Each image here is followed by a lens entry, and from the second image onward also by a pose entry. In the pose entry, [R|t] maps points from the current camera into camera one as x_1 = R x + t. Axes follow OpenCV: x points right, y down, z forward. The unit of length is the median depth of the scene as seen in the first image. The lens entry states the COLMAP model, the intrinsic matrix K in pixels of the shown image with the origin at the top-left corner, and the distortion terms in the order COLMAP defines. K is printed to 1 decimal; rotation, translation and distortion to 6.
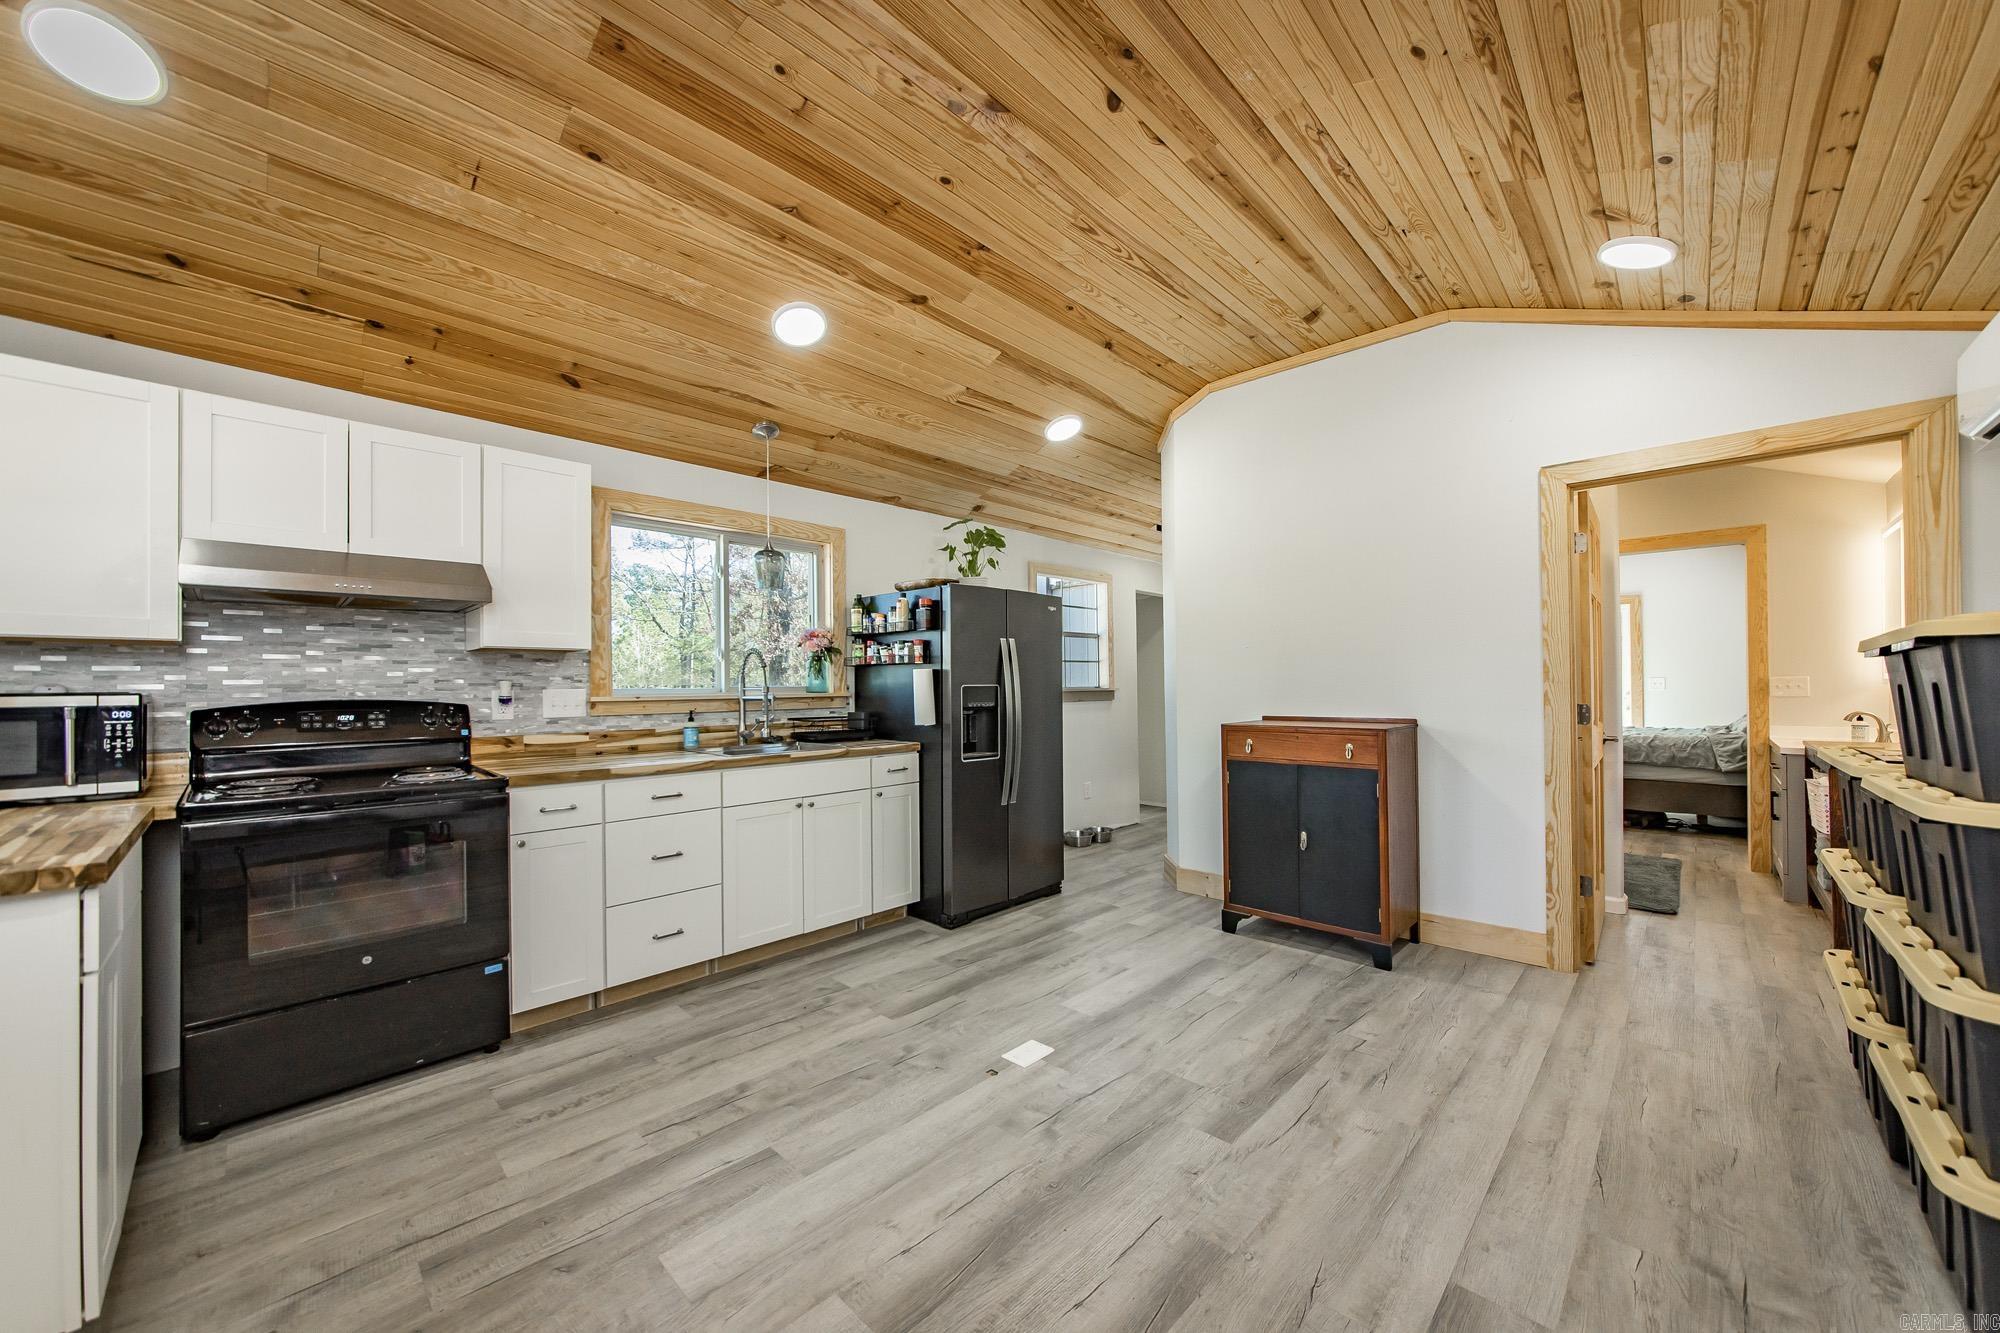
lens RADIAL K [[734.6, 0, 1004.5], [0, 734.6, 676.3], [0, 0, 1]] dist [-0.012385, 0.002866]
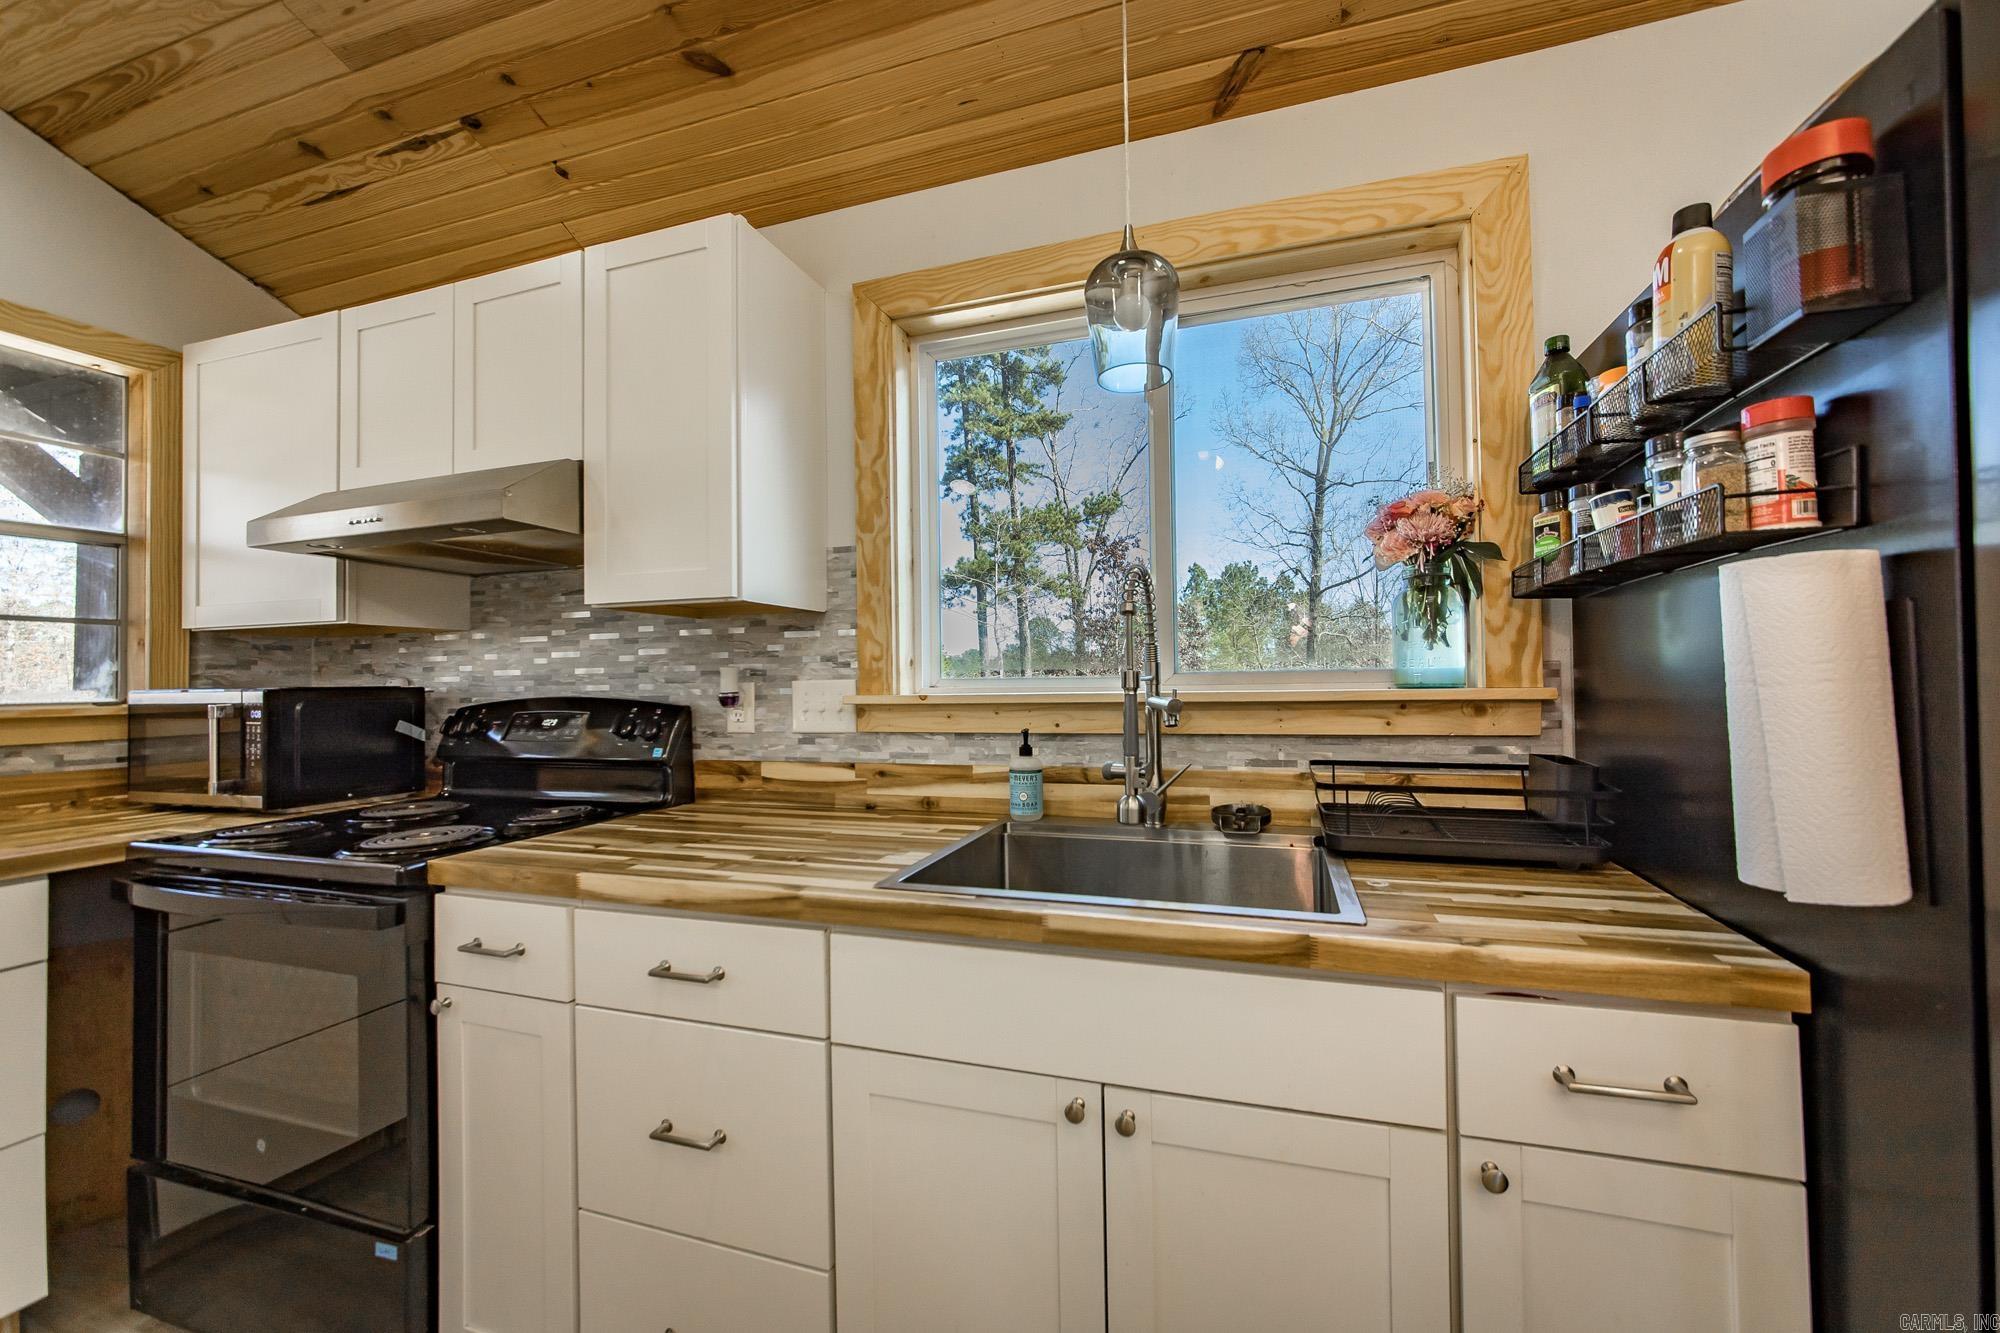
lens RADIAL K [[734.6, 0, 1037.0], [0, 734.6, 669.9], [0, 0, 1]] dist [-0.012385, 0.002866]
pose [[0.444247, -0.007890, -0.895869, -0.054952], [0.022700, 0.999739, 0.002452, 0.014307], [0.895617, -0.021425, 0.444311, 1.038062]]
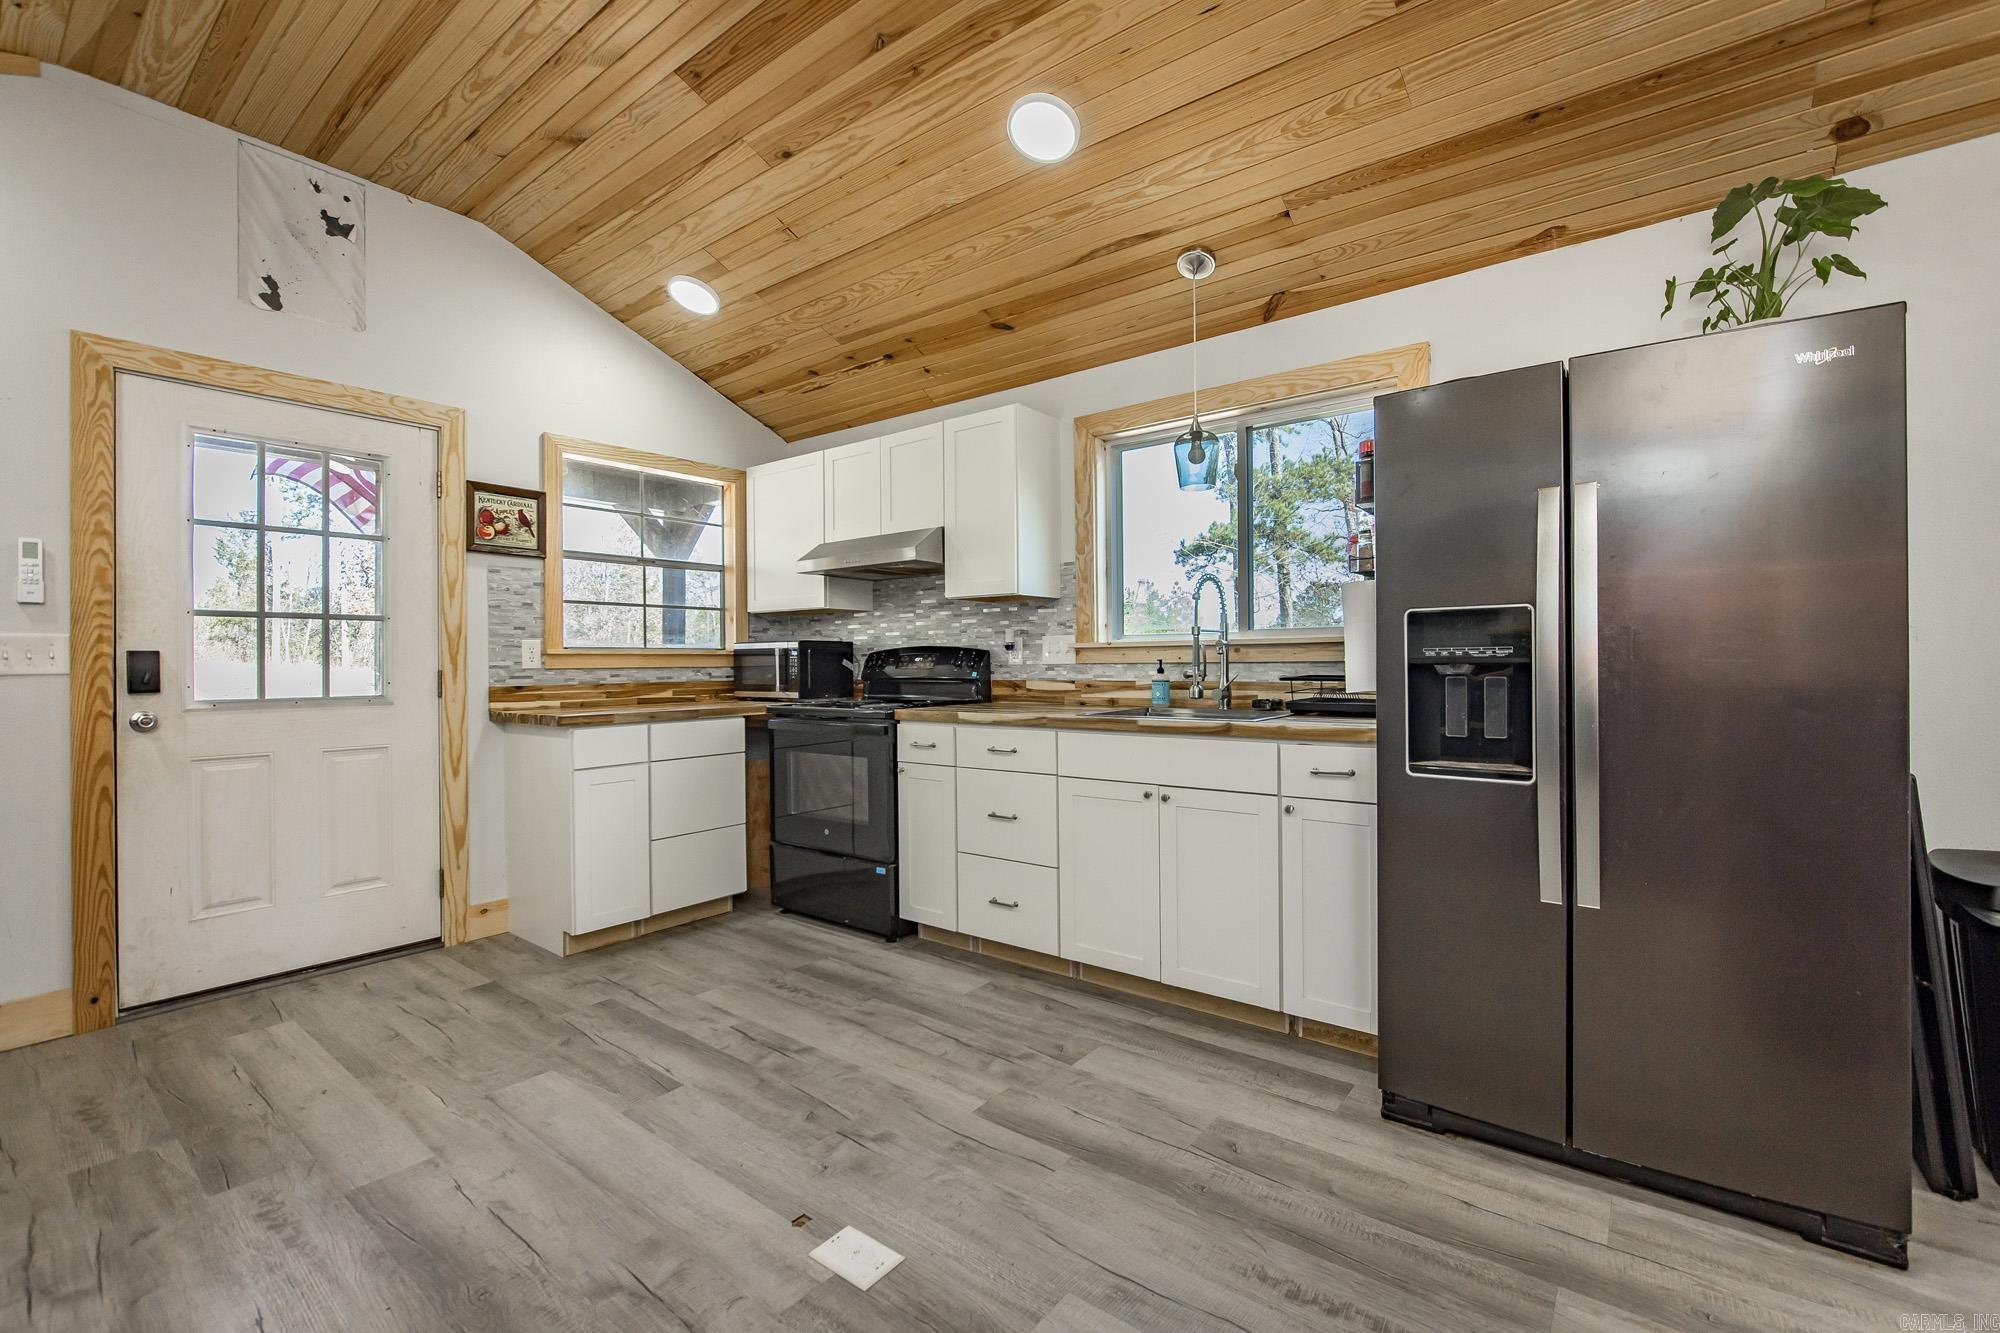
lens RADIAL K [[861.9, 0, 1000.6], [0, 861.9, 659.8], [0, 0, 1]] dist [-0.006602, -0.000871]
pose [[0.094523, 0.006912, -0.995499, 0.621399], [0.021784, 0.999722, 0.009009, 0.043745], [0.995284, -0.022538, 0.094346, 0.936723]]
